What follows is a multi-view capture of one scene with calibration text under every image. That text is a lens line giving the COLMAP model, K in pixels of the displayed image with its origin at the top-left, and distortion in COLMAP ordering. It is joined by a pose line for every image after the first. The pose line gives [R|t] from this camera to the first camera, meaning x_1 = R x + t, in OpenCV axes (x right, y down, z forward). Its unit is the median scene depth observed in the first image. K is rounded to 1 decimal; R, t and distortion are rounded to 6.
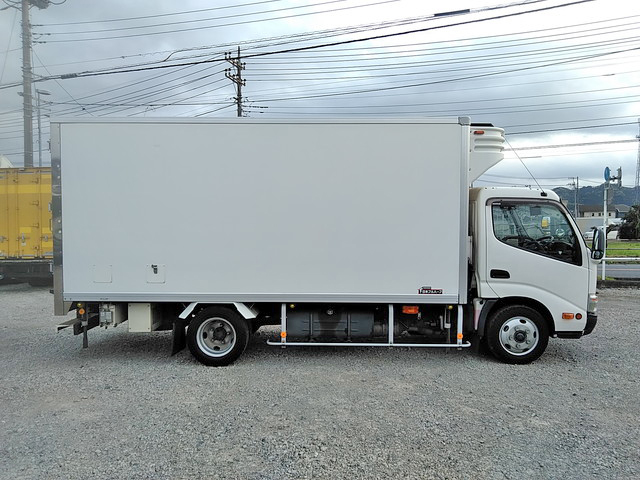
lens RADIAL K [[483.4, 0, 320.0], [0, 483.4, 240.0], [0, 0, 1]] dist [0.022446, -0.004894]
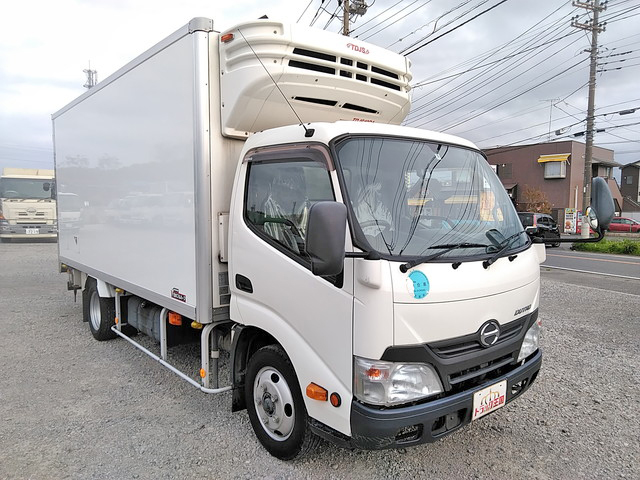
lens RADIAL K [[483.4, 0, 320.0], [0, 483.4, 240.0], [0, 0, 1]] dist [0.022446, -0.004894]
pose [[0.635650, 0.054494, -0.770051, 0.853152], [-0.032673, 0.998511, 0.043691, -0.008050], [0.771285, -0.002612, 0.636484, 0.704708]]
